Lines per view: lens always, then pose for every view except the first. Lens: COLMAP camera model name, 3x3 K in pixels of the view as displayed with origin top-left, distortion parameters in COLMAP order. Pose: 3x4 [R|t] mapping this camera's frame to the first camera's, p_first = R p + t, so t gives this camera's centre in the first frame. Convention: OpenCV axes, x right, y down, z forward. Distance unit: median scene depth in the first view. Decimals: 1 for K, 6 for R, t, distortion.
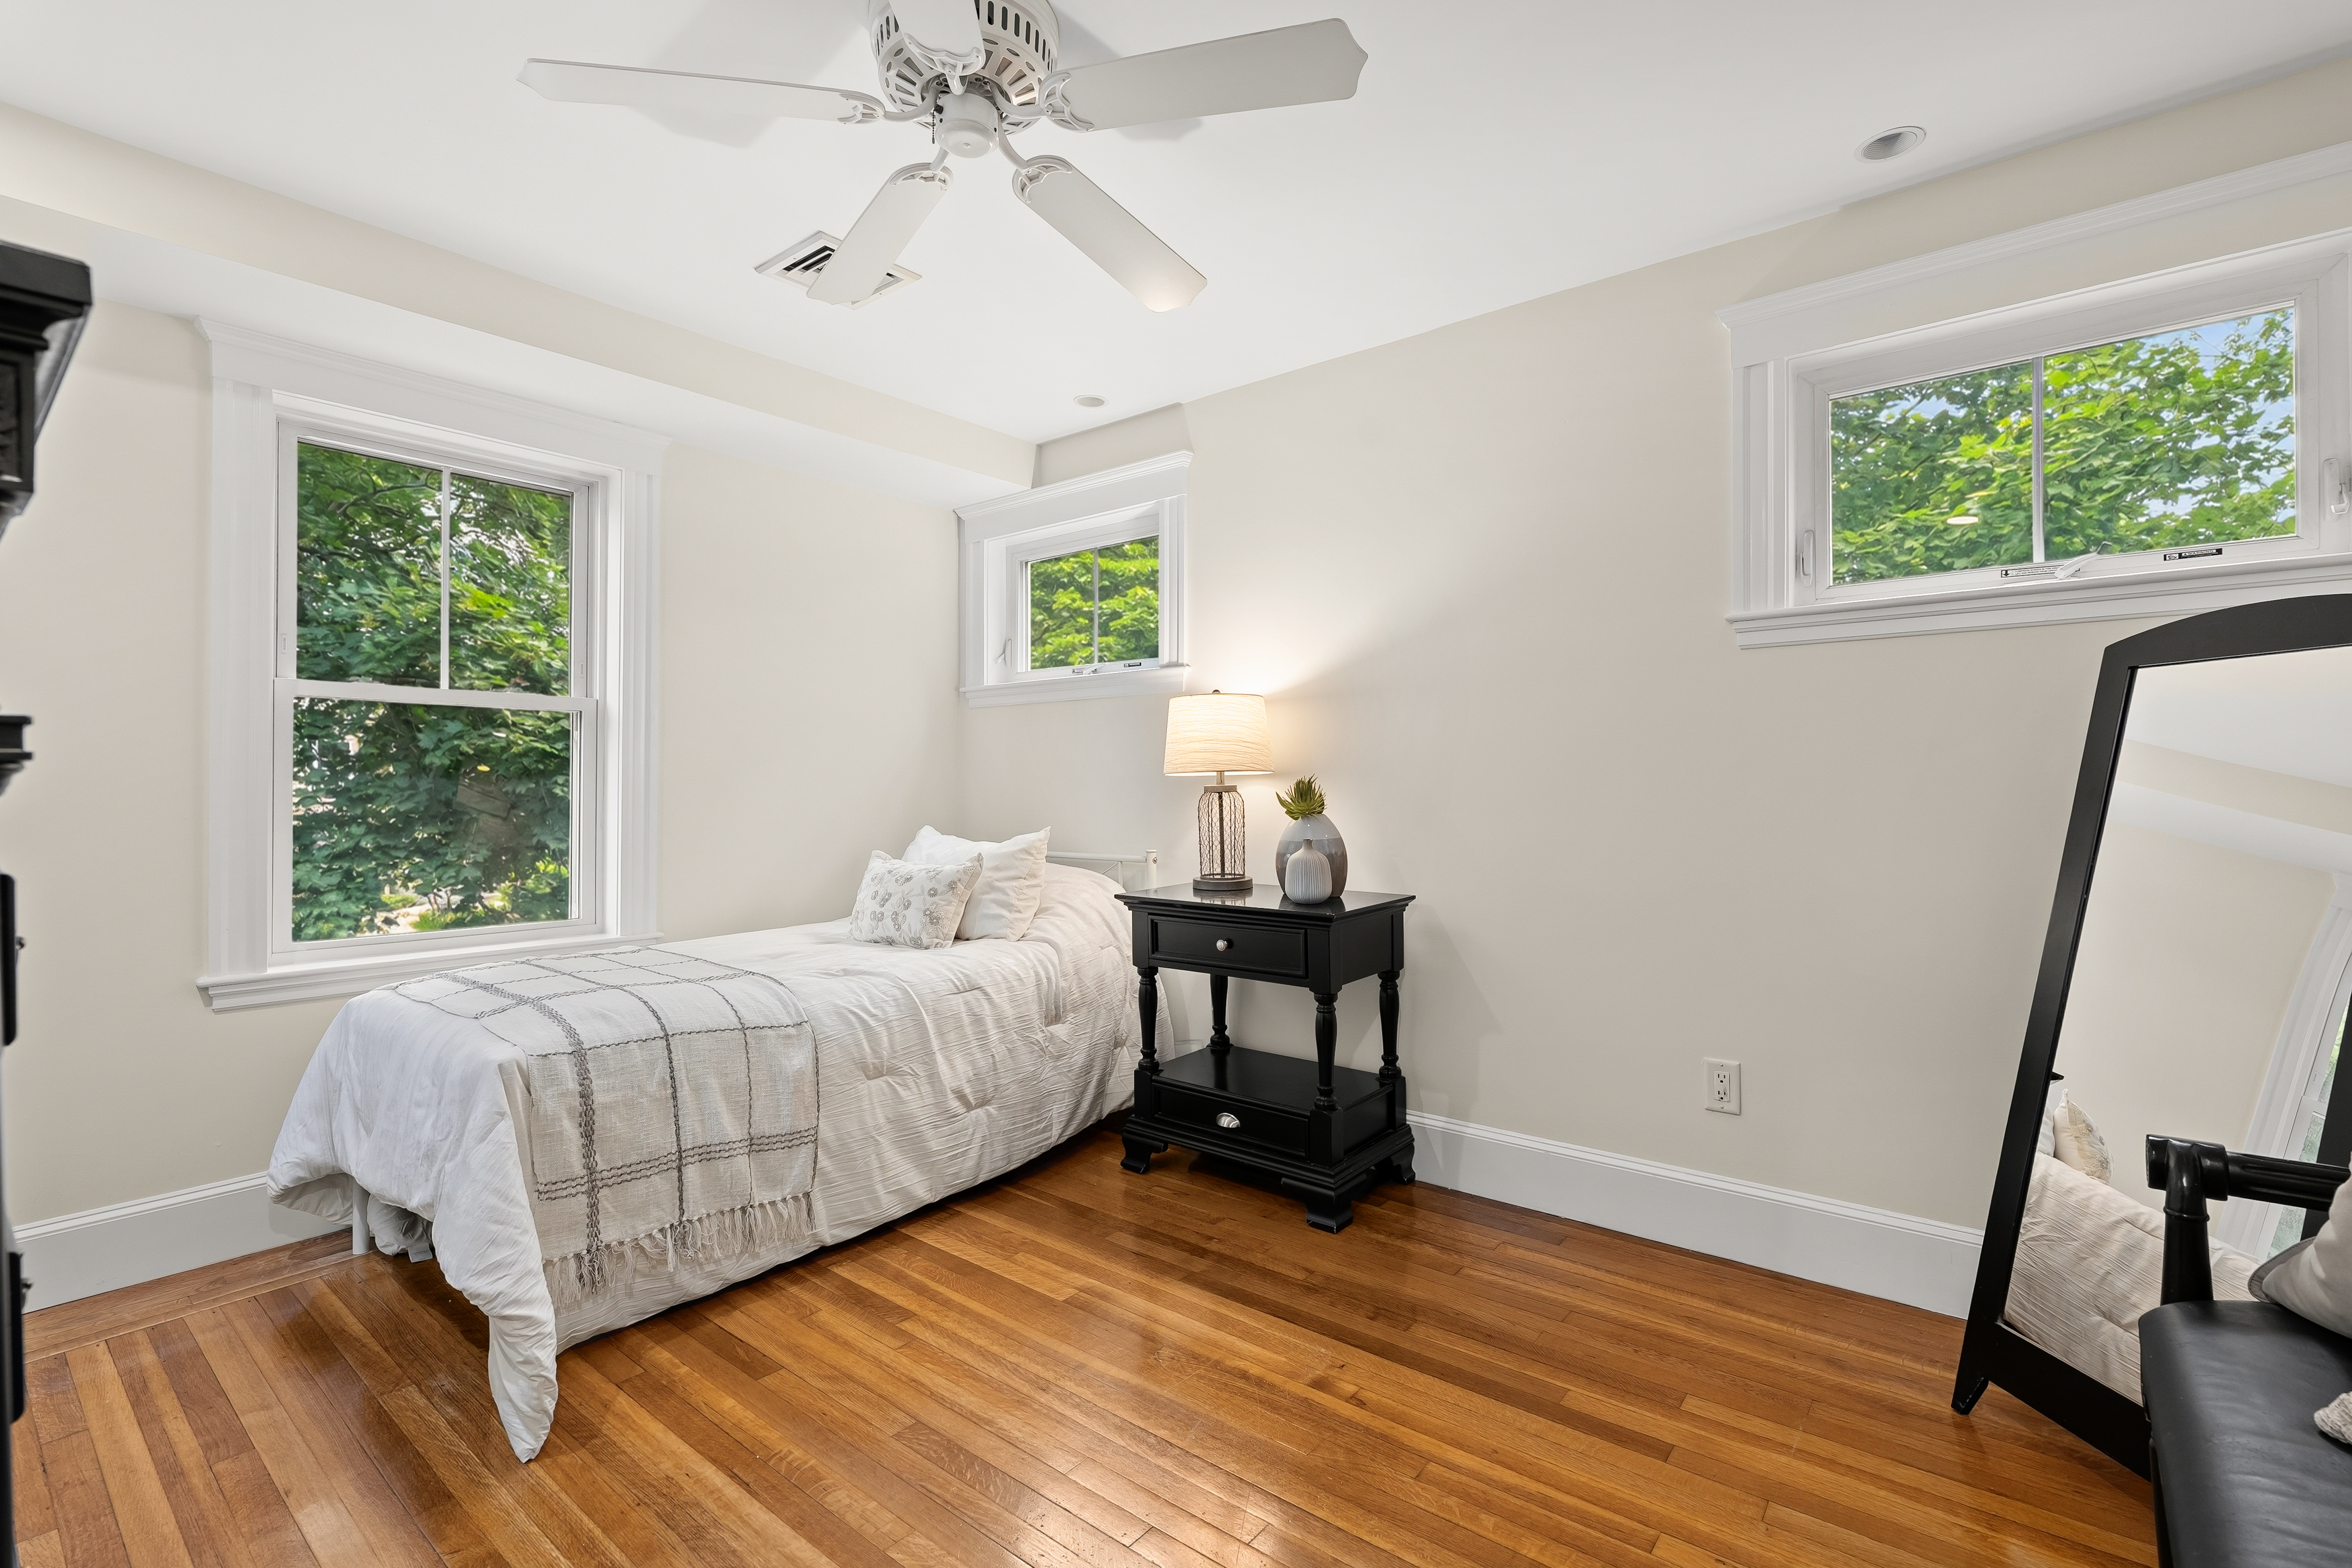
lens RADIAL K [[1070.3, 0, 1161.9], [0, 1070.3, 777.4], [0, 0, 1]] dist [-0.004271, 0.000578]
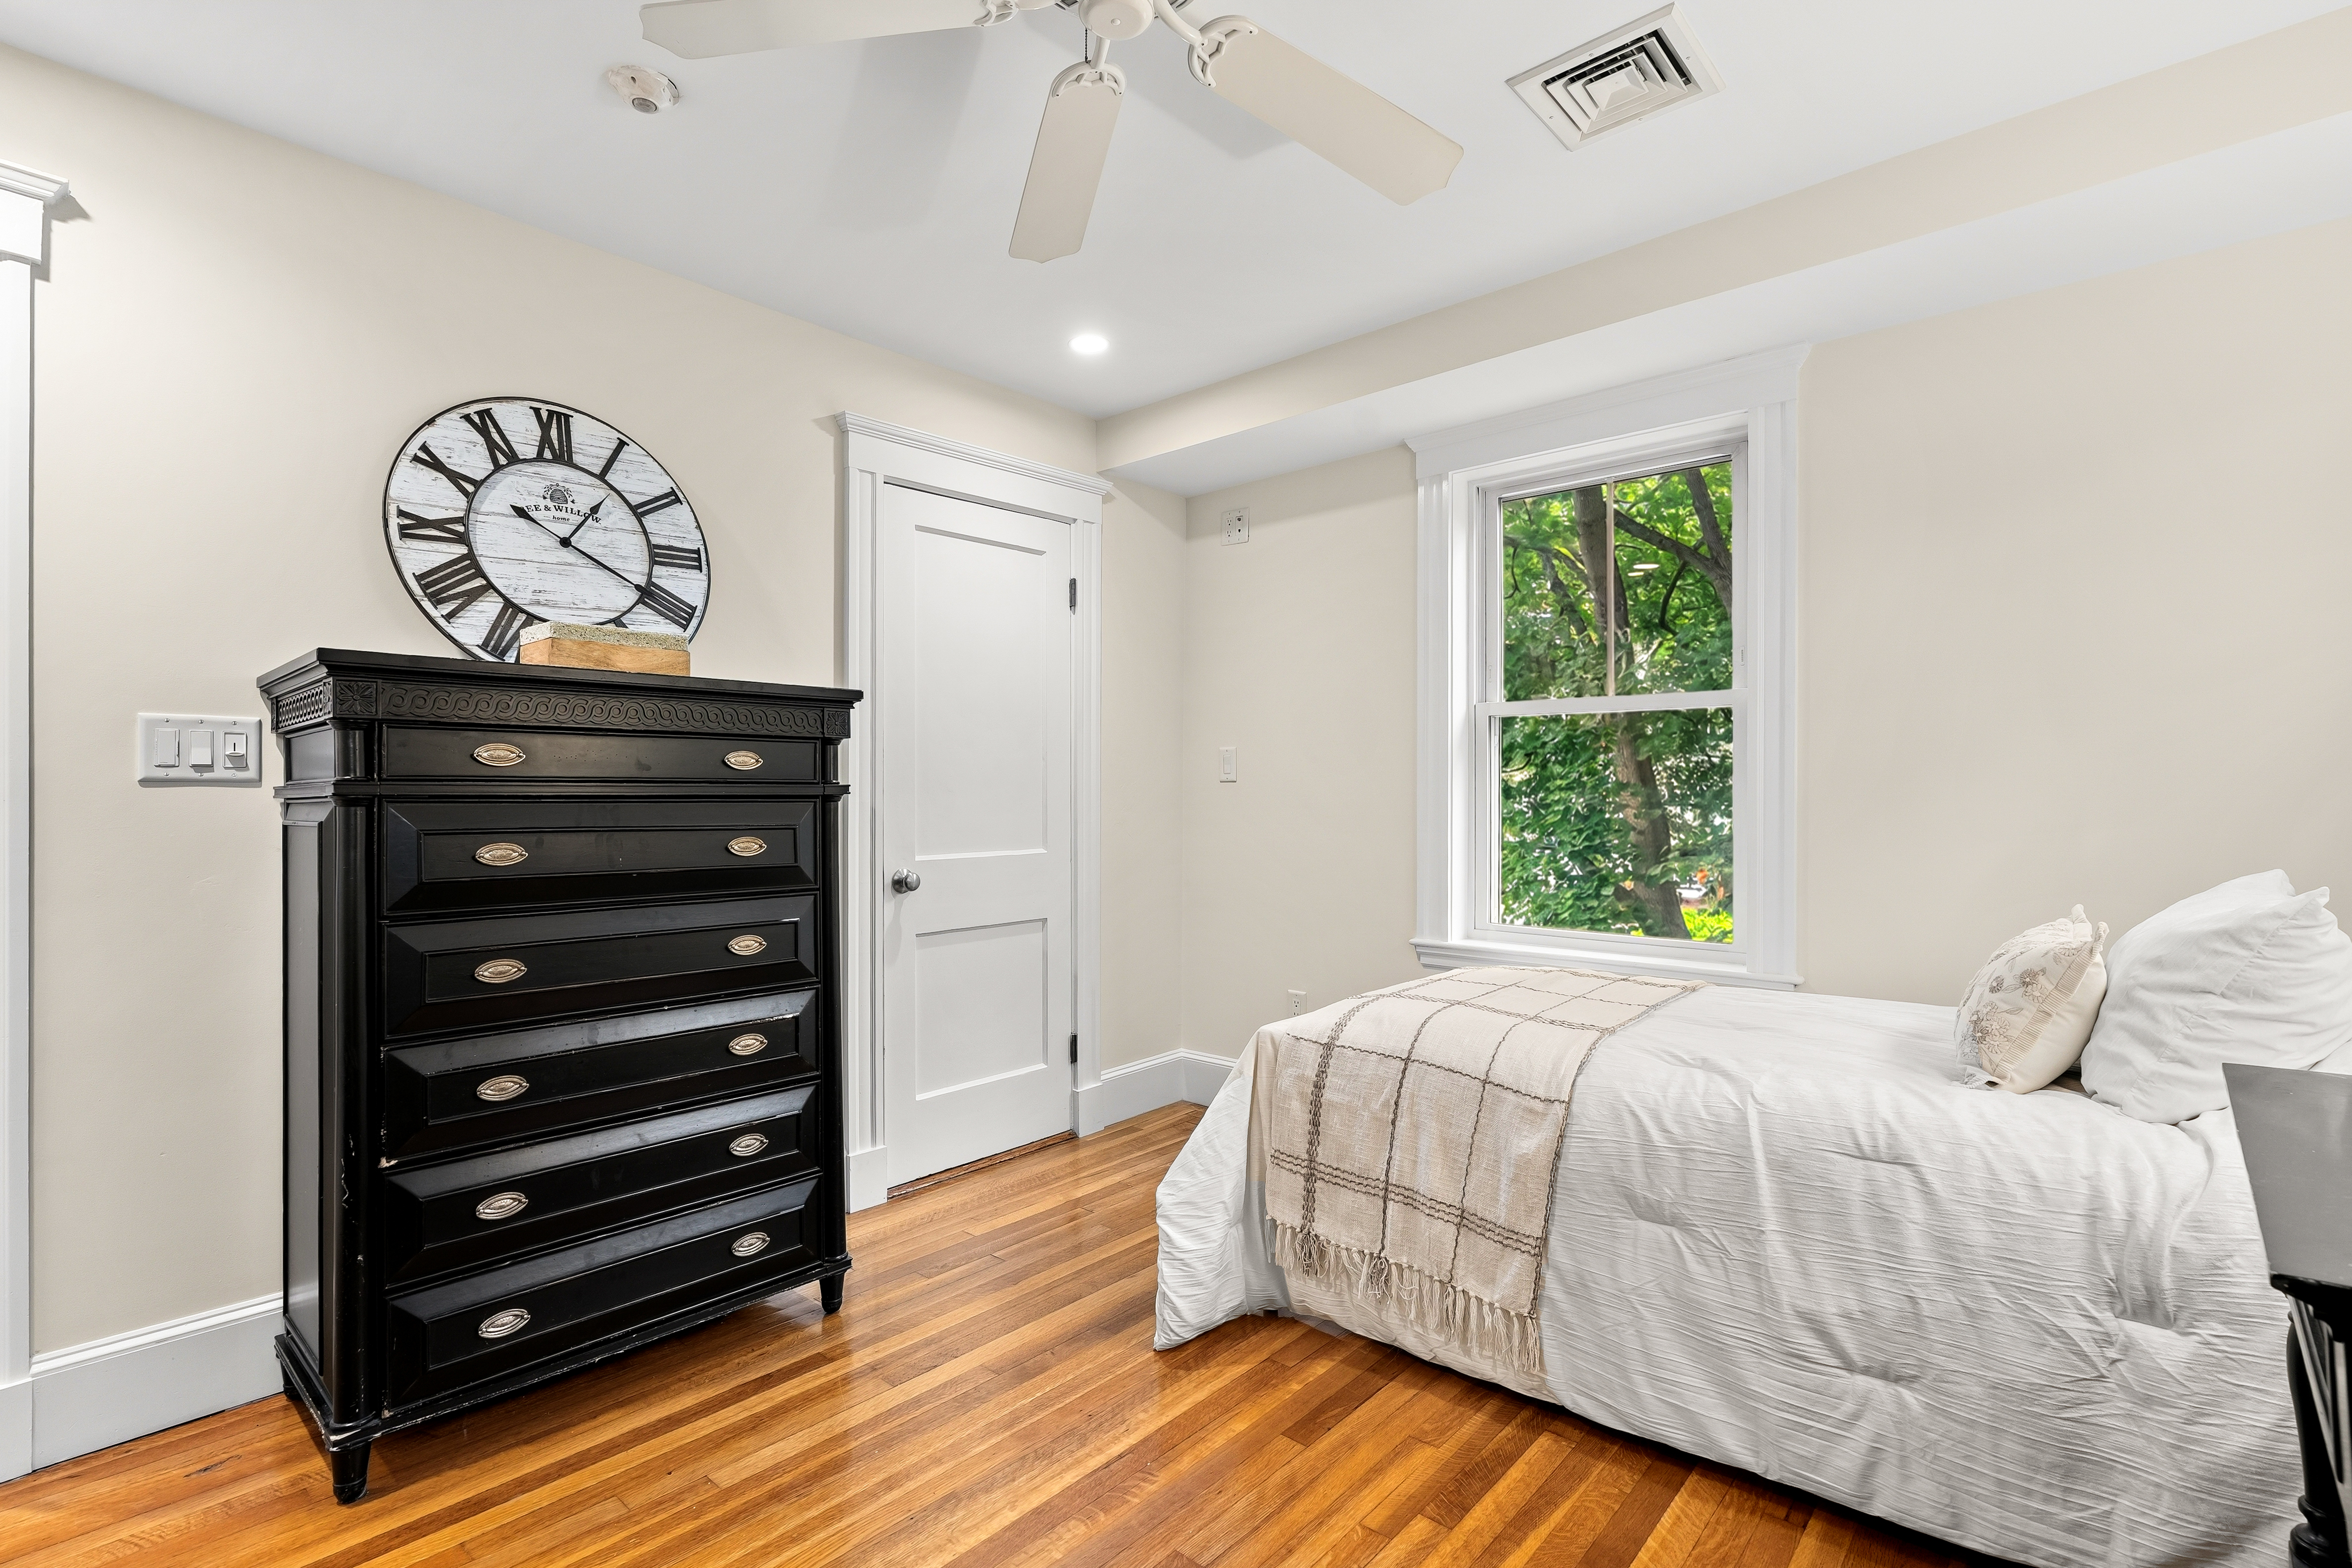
lens RADIAL K [[1070.3, 0, 1161.1], [0, 1070.3, 799.0], [0, 0, 1]] dist [-0.004271, 0.000578]
pose [[-0.030880, 0.002367, -0.999520, 0.454401], [0.009743, 0.999950, 0.002067, 0.008743], [0.999476, -0.009675, -0.030901, 0.769673]]
